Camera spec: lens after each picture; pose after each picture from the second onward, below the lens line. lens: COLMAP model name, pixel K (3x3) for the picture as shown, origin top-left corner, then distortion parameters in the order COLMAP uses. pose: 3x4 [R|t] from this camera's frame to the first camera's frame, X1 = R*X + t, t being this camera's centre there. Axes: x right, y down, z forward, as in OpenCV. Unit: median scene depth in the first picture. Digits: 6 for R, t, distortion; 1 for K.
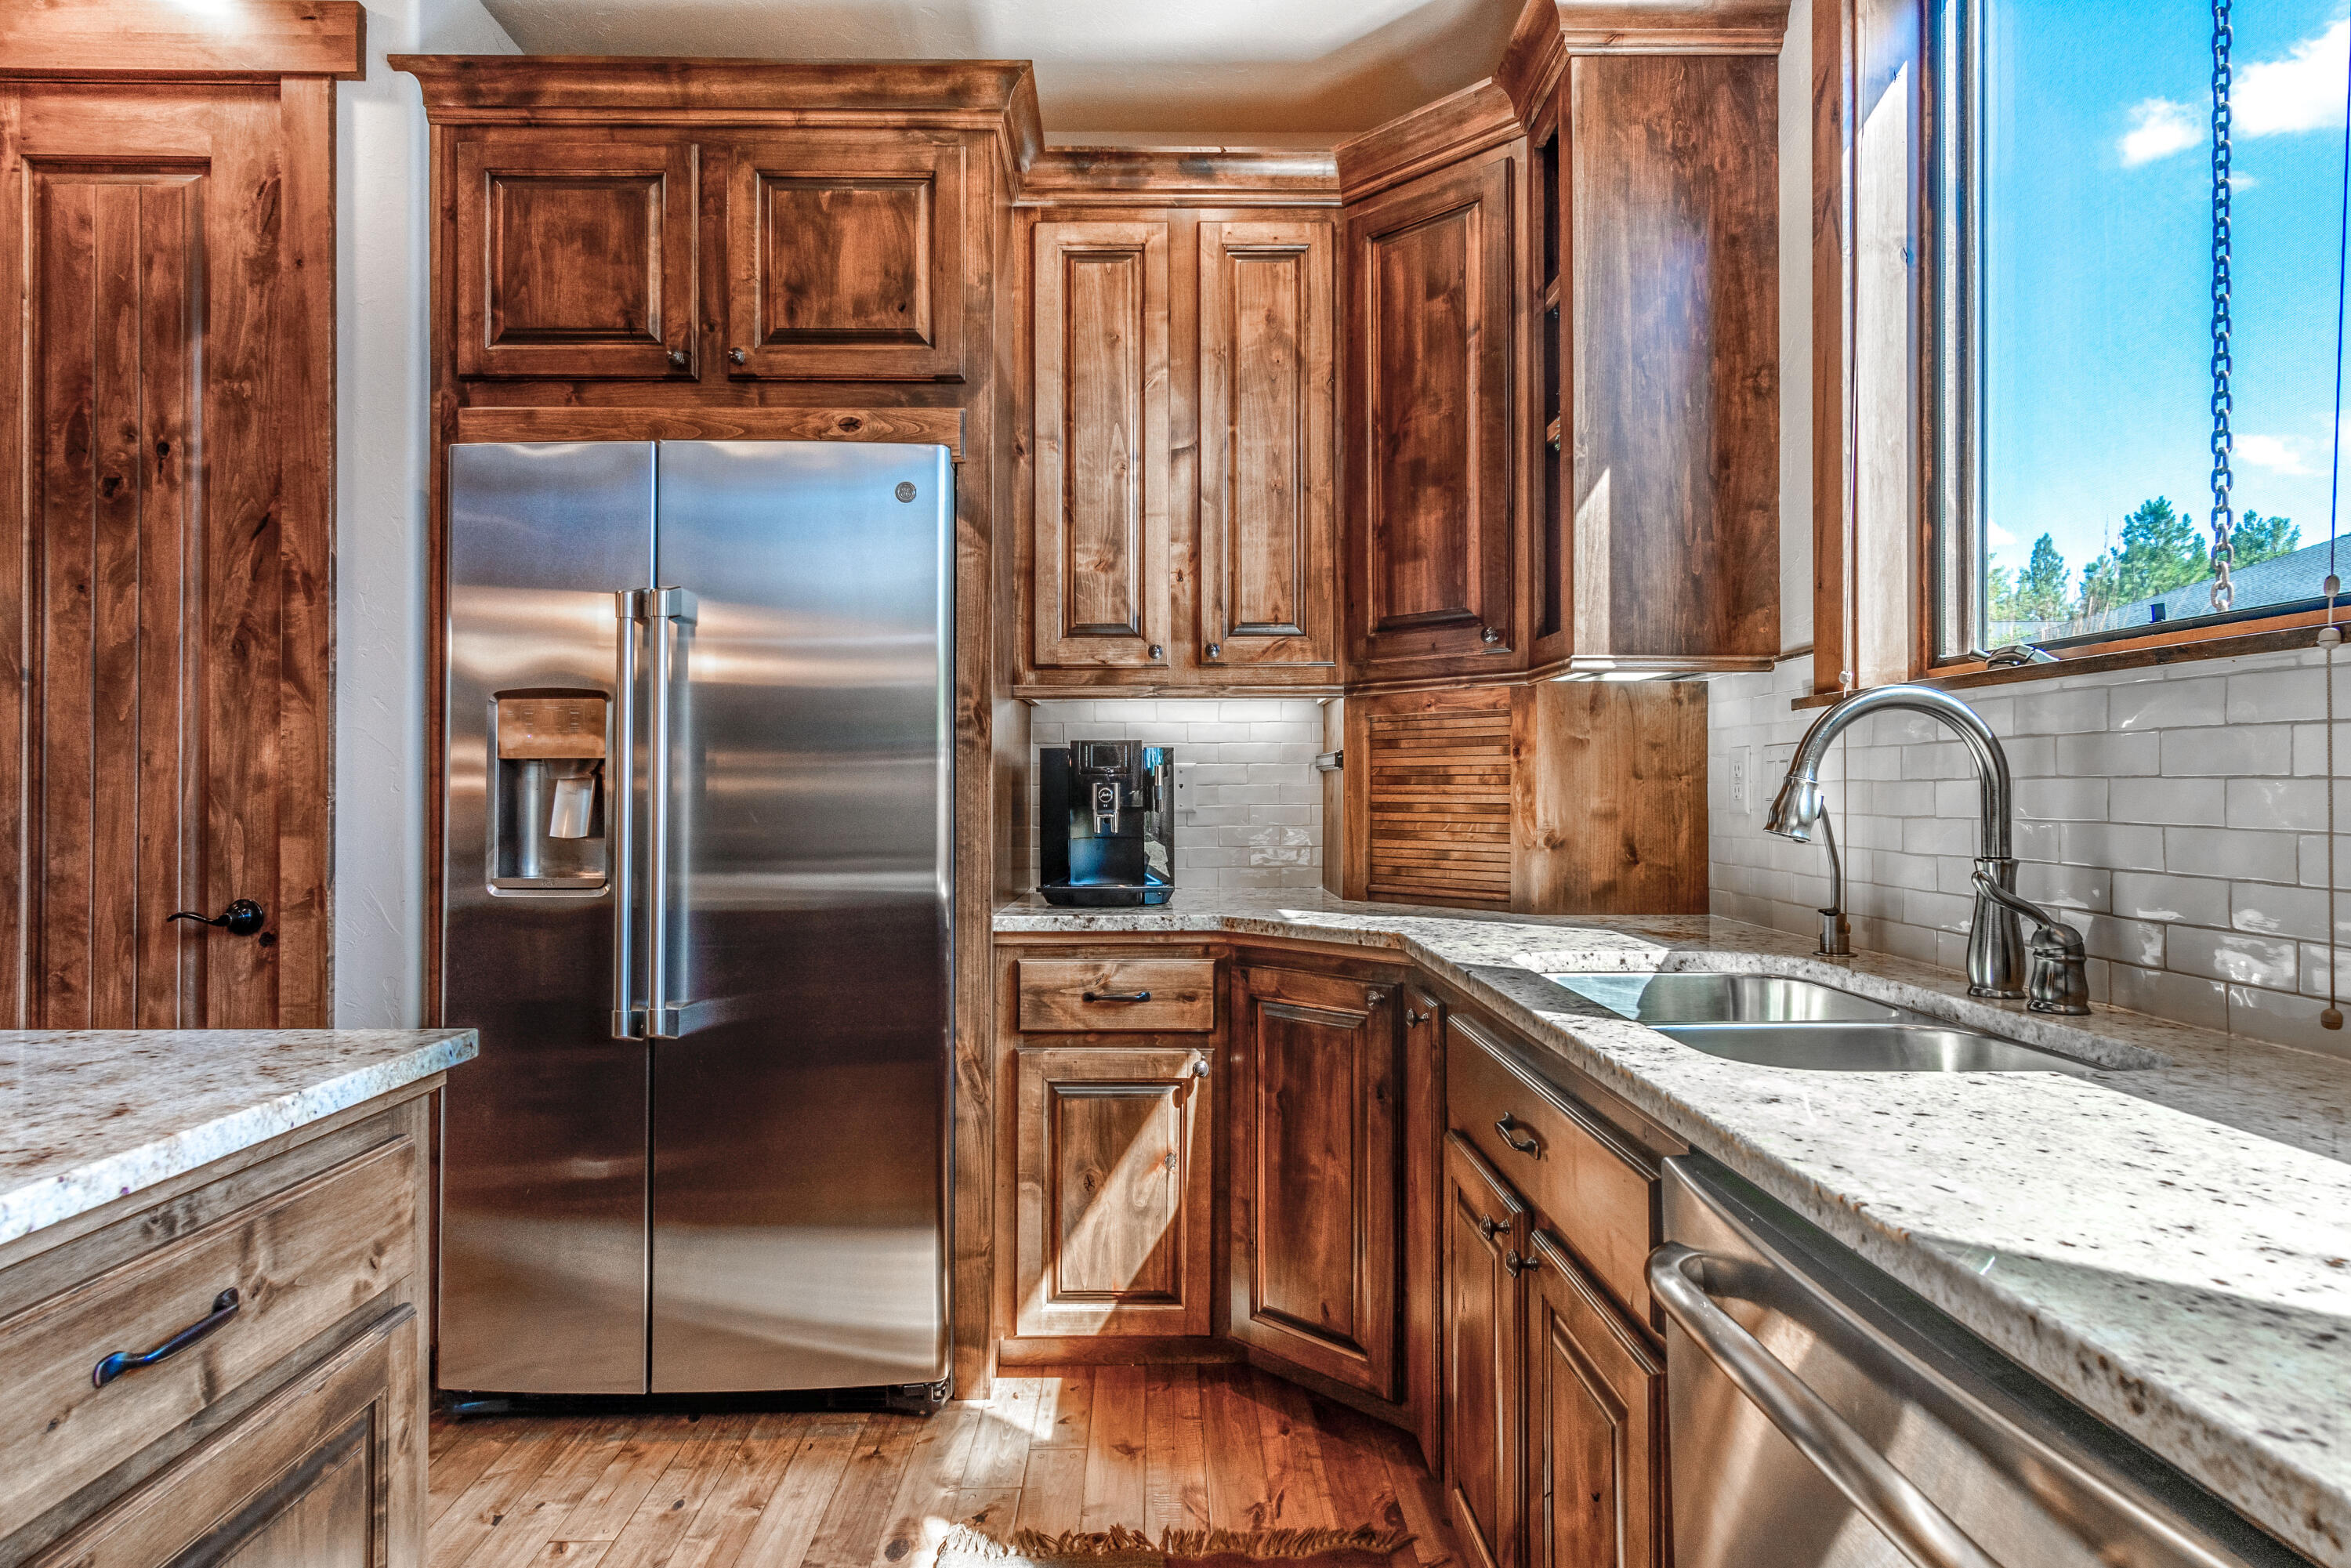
lens RADIAL K [[1252.3, 0, 1168.7], [0, 1252.3, 782.6], [0, 0, 1]] dist [0.006149, 0.002230]
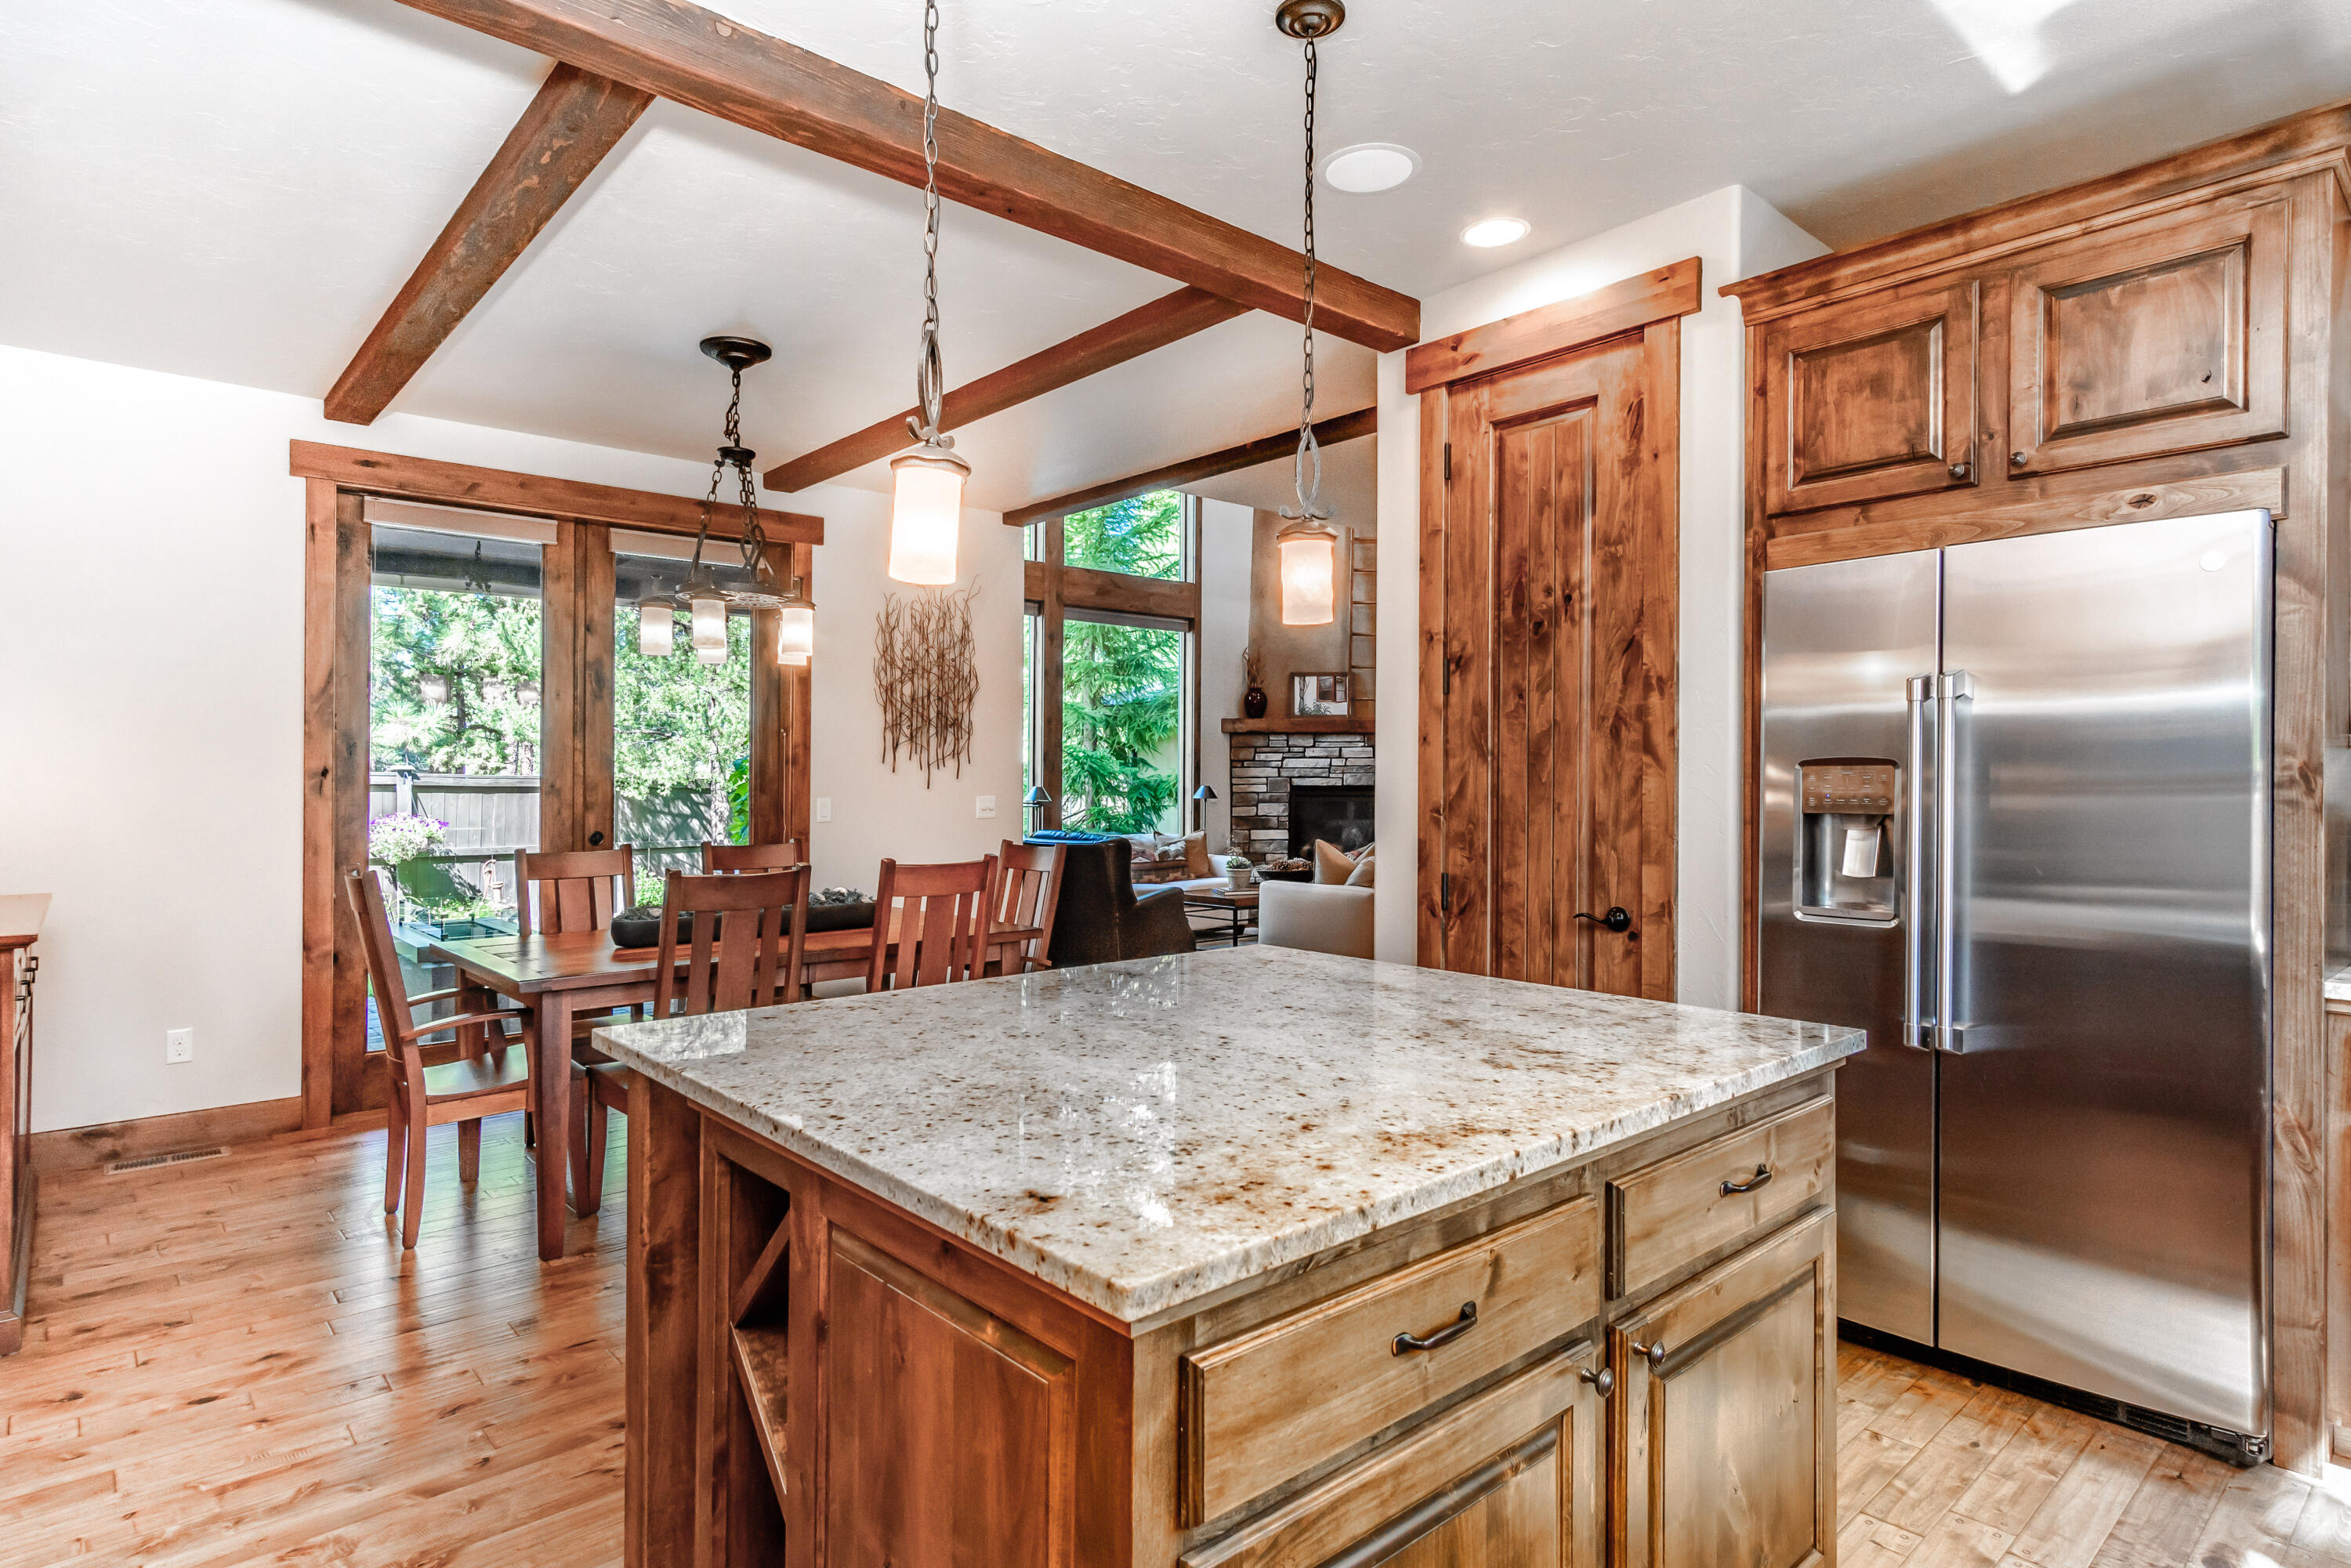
lens RADIAL K [[1252.3, 0, 1173.5], [0, 1252.3, 783.3], [0, 0, 1]] dist [0.006149, 0.002230]
pose [[0.654850, 0.002225, -0.755755, 0.013504], [0.004261, 0.999969, 0.006636, -0.059318], [0.755746, -0.007566, 0.654821, -0.318688]]
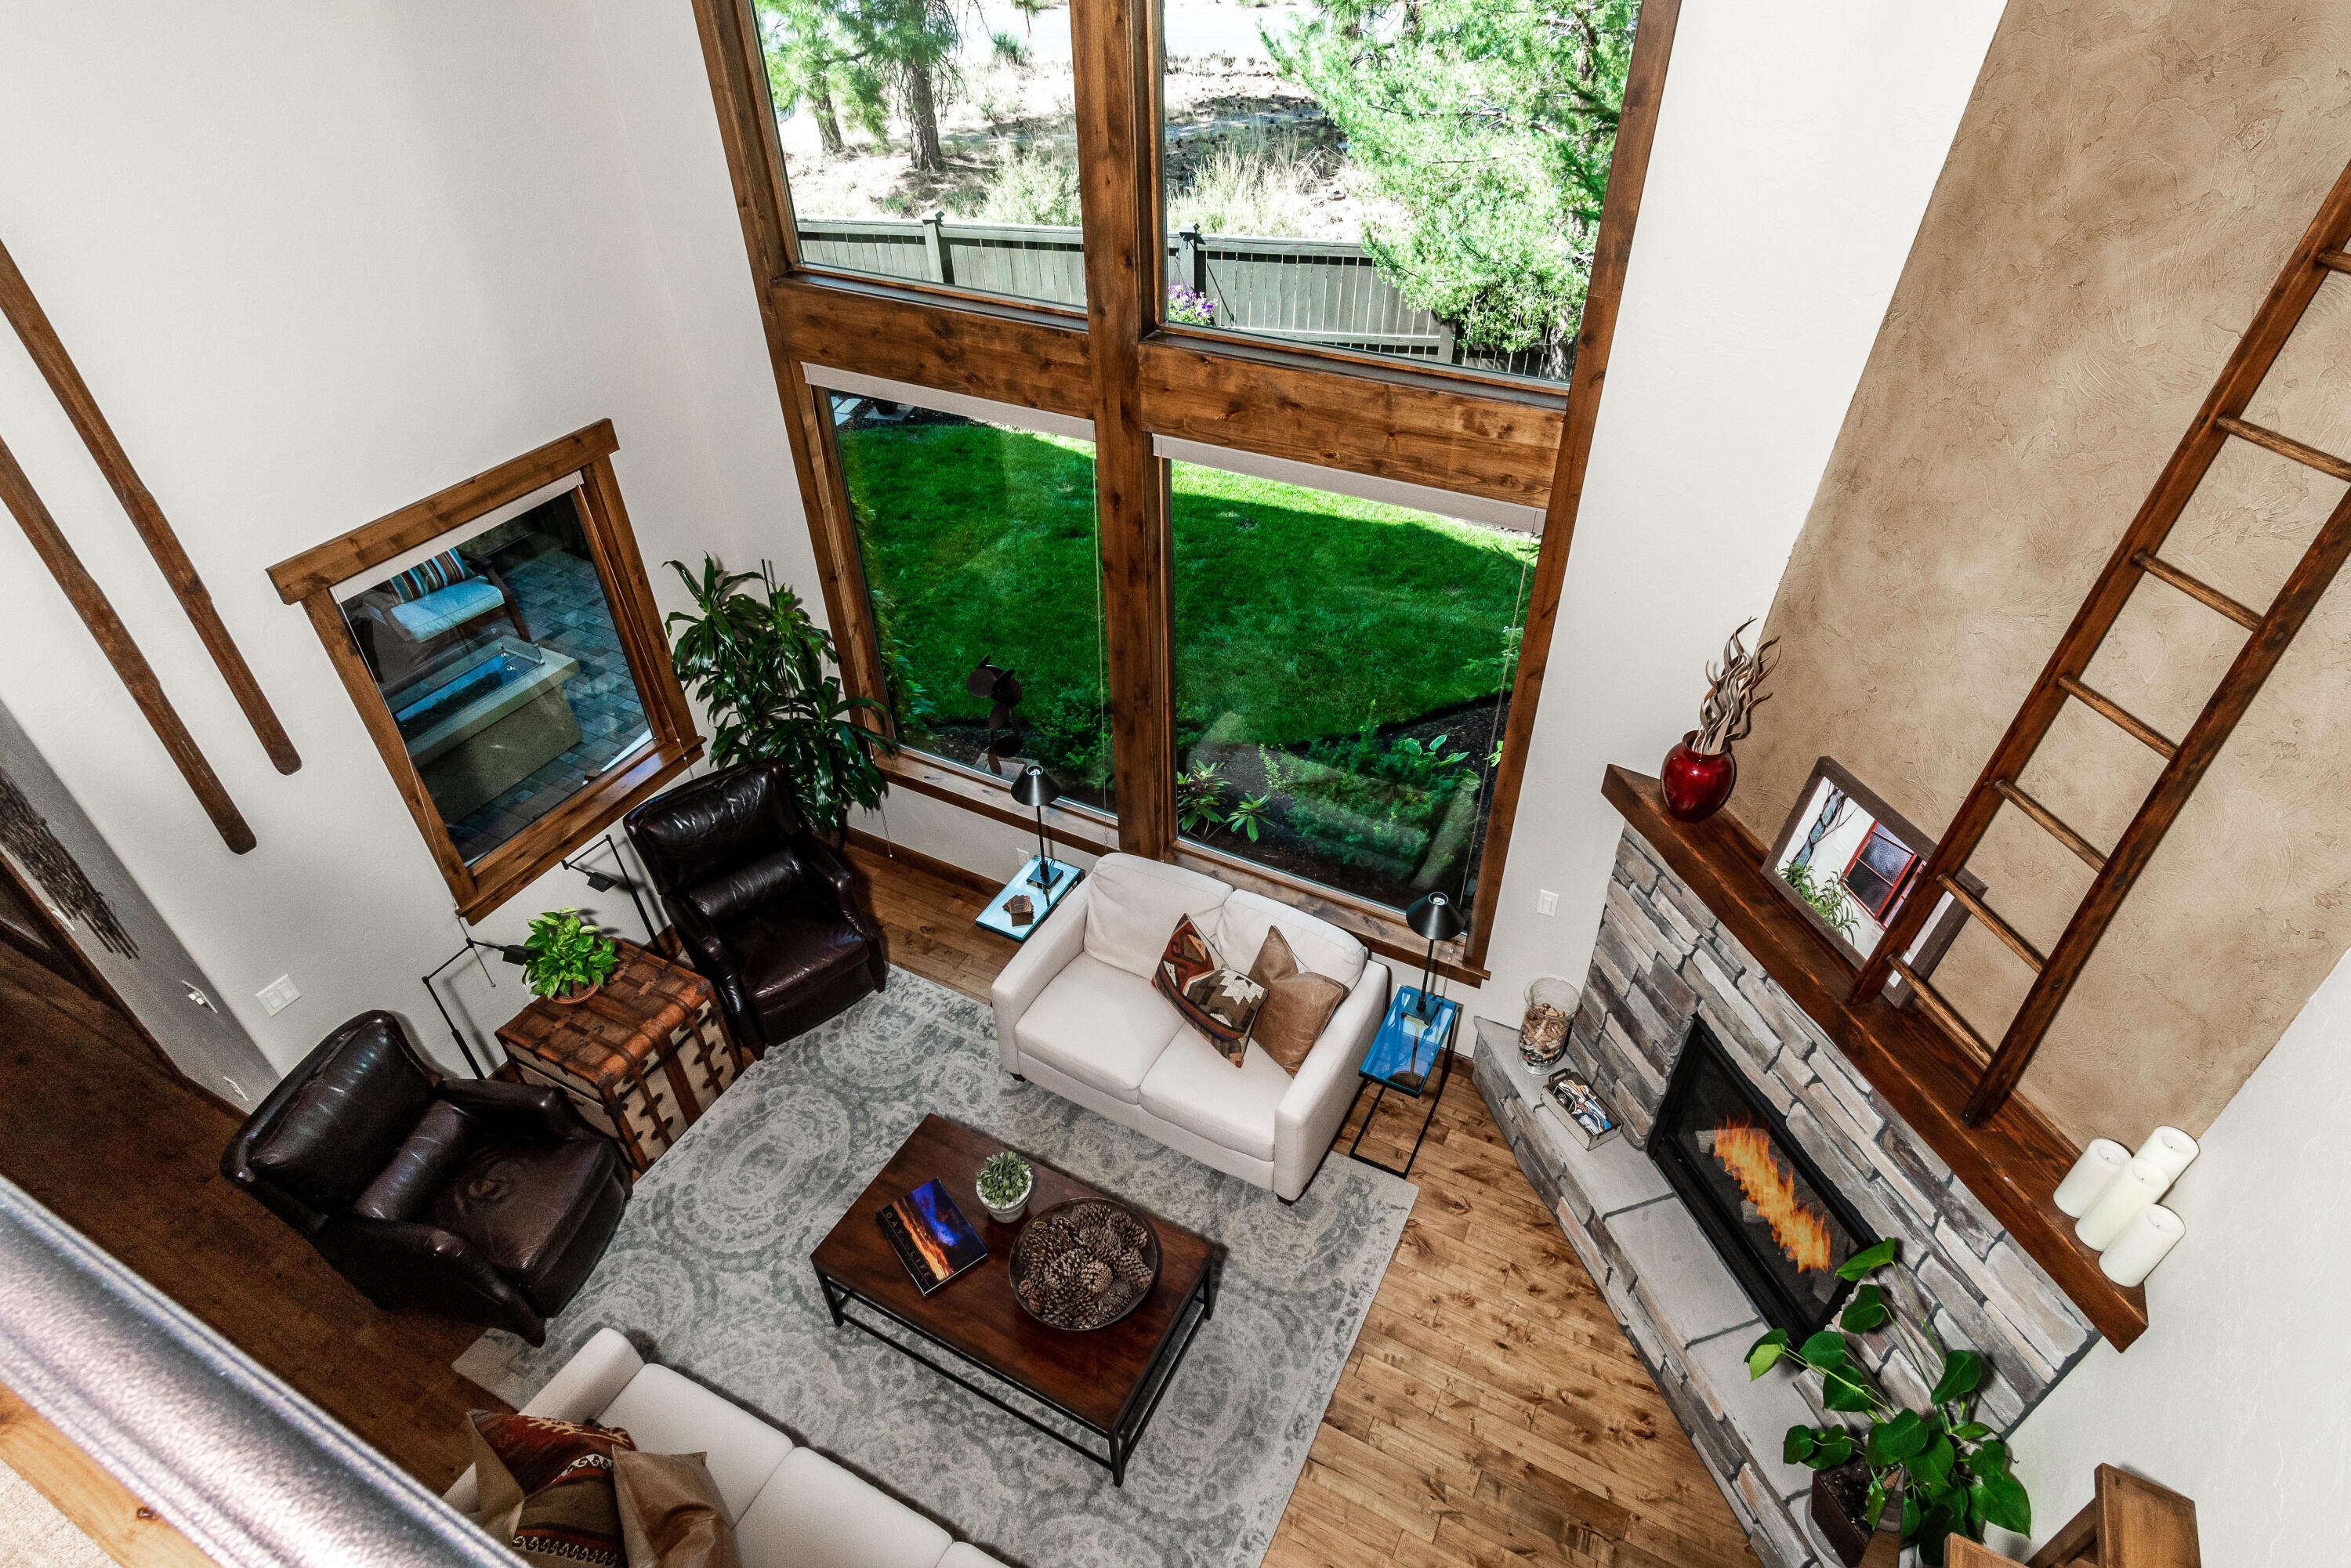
lens RADIAL K [[1252.3, 0, 1186.0], [0, 1252.3, 788.2], [0, 0, 1]] dist [0.006149, 0.002230]
pose [[-0.471269, 0.552890, -0.687181, -0.704502], [0.015889, 0.784322, 0.620151, -0.548009], [0.881846, 0.281339, -0.378412, 0.949620]]
